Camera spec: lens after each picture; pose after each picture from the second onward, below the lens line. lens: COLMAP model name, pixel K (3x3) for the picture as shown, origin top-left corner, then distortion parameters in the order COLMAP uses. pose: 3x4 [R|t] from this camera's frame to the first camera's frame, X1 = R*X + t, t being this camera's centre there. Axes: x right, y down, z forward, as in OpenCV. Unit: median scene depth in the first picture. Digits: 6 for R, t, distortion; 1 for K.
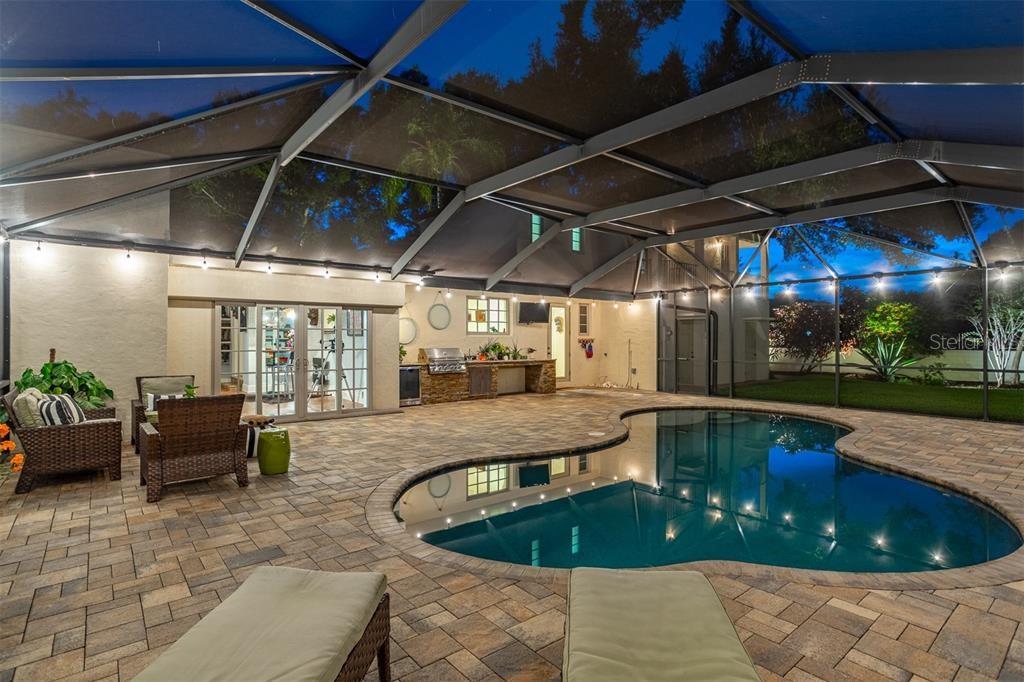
lens RADIAL K [[513.9, 0, 512.0], [0, 513.9, 341.0], [0, 0, 1]] dist [-0.050958, 0.033094]
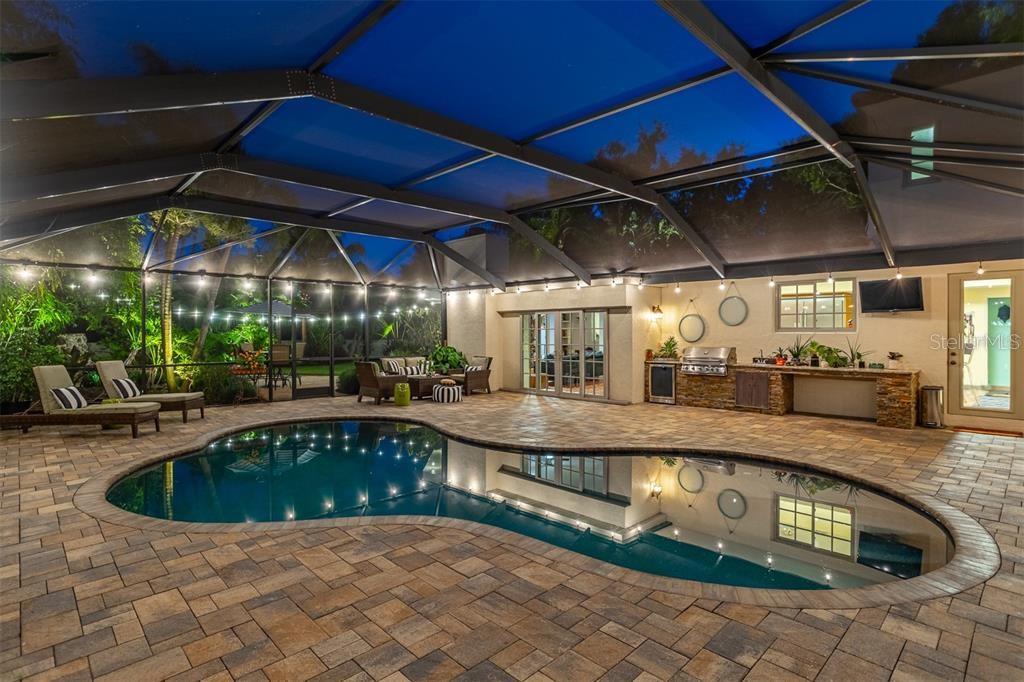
lens RADIAL K [[513.9, 0, 512.0], [0, 513.9, 341.0], [0, 0, 1]] dist [-0.050958, 0.033094]
pose [[0.090646, 0.011313, -0.995819, 0.704870], [-0.006560, 0.999921, 0.010763, -0.004143], [0.995862, 0.005557, 0.090713, 0.562643]]
